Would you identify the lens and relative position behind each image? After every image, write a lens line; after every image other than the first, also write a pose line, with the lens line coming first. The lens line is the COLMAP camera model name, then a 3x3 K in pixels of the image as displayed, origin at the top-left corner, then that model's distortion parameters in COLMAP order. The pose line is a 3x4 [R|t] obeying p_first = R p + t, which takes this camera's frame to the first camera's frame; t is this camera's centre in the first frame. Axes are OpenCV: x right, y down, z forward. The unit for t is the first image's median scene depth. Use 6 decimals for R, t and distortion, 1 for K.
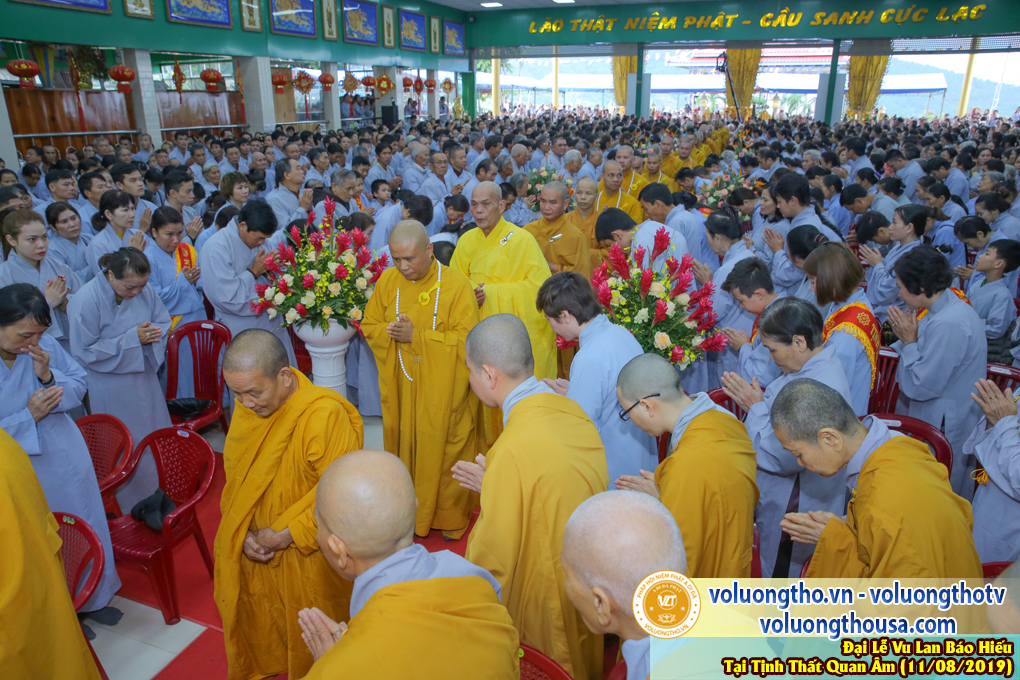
lens RADIAL K [[691.6, 0, 510.0], [0, 691.6, 340.0], [0, 0, 1]] dist [-0.110748, 0.084913]
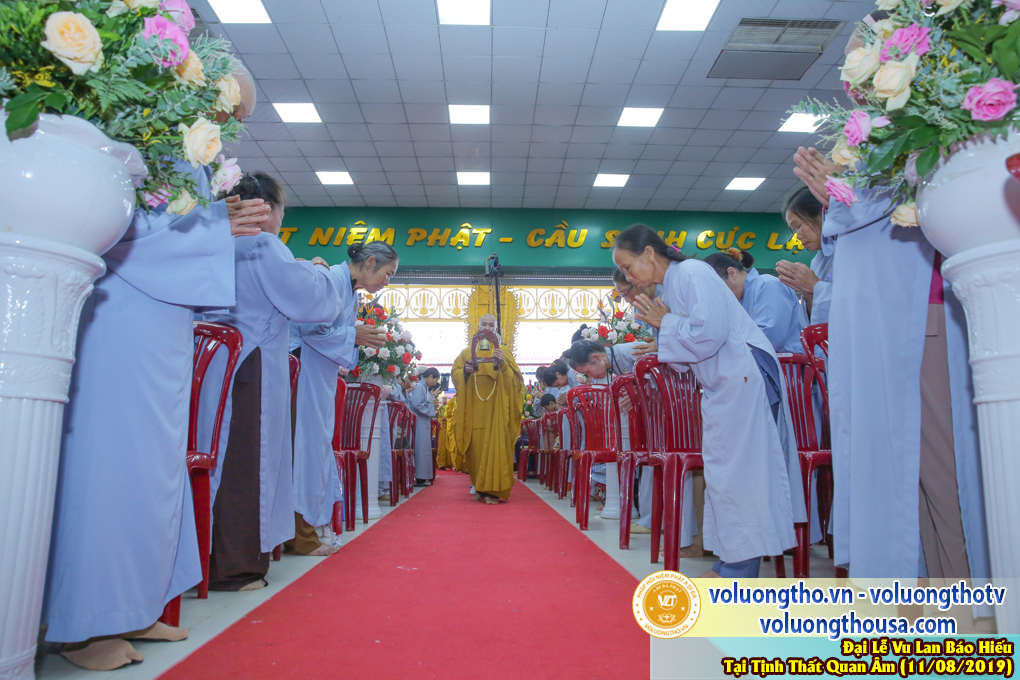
lens RADIAL K [[689.3, 0, 510.0], [0, 689.3, 340.0], [0, 0, 1]] dist [-0.109172, 0.080702]
pose [[0.922622, 0.064094, 0.380342, 0.146111], [0.121393, 0.887732, -0.444068, -0.129387], [-0.366104, 0.455878, 0.811260, 0.648649]]
